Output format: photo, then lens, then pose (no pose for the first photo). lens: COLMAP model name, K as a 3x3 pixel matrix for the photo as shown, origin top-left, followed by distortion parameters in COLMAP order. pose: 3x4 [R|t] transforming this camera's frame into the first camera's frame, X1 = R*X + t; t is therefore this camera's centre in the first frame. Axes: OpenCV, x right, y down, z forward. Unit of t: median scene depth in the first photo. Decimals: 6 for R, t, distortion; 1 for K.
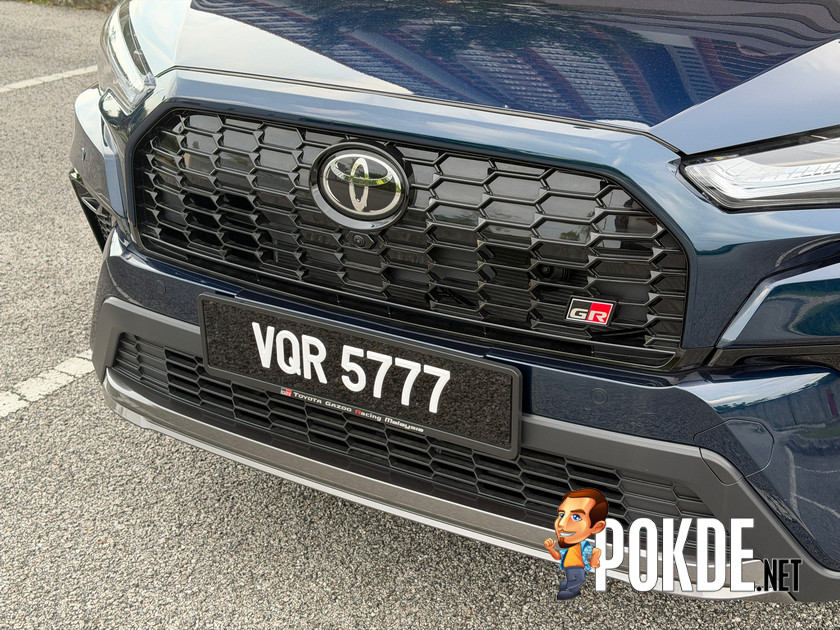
lens RADIAL K [[1168.3, 0, 421.1], [0, 1168.3, 318.0], [0, 0, 1]] dist [0.080713, 0.000000]
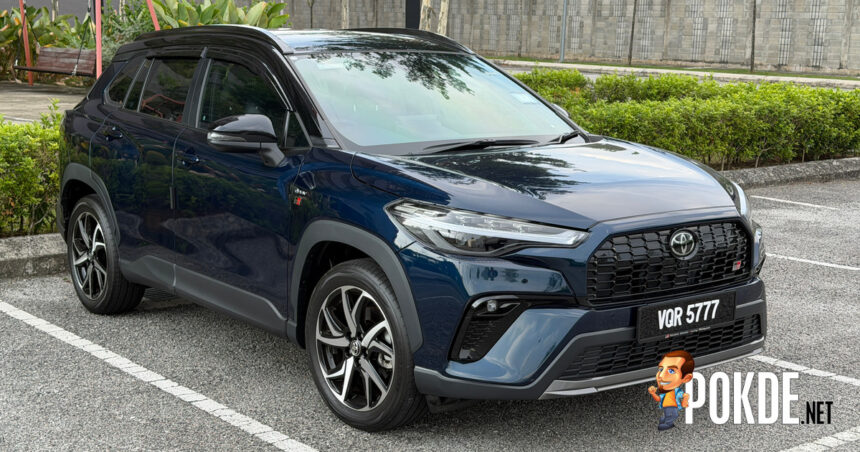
lens RADIAL K [[1194.6, 0, 432.1], [0, 1194.6, 229.0], [0, 0, 1]] dist [0.096334, 0.000000]
pose [[0.390070, -0.144052, 0.909447, -2.701708], [0.363388, 0.931601, -0.008299, -0.321685], [-0.846047, 0.333719, 0.415736, 0.306151]]
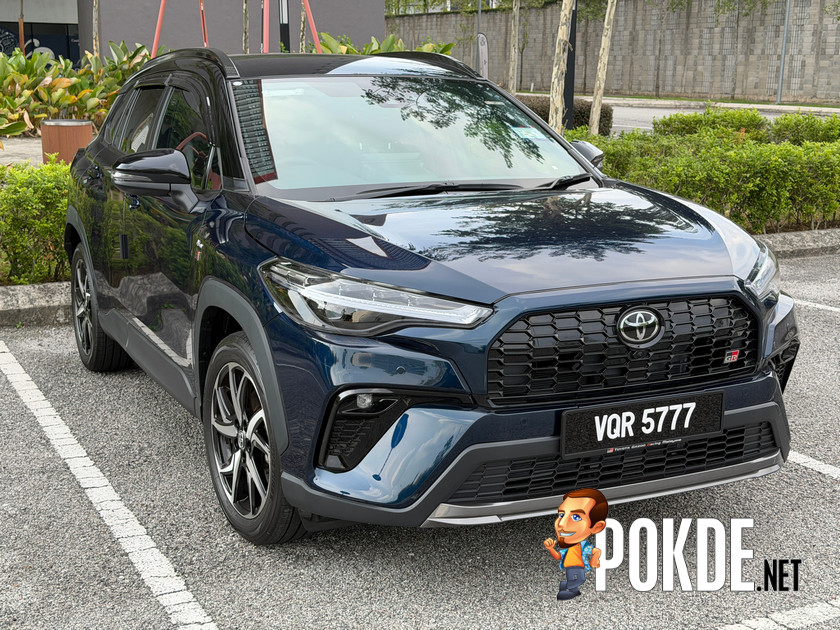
lens RADIAL K [[1168.3, 0, 418.8], [0, 1168.3, 306.7], [0, 0, 1]] dist [0.080713, 0.000000]
pose [[0.571443, -0.155177, 0.805837, -1.810807], [0.330673, 0.942254, -0.053043, -0.157658], [-0.751072, 0.296779, 0.589757, 0.081814]]
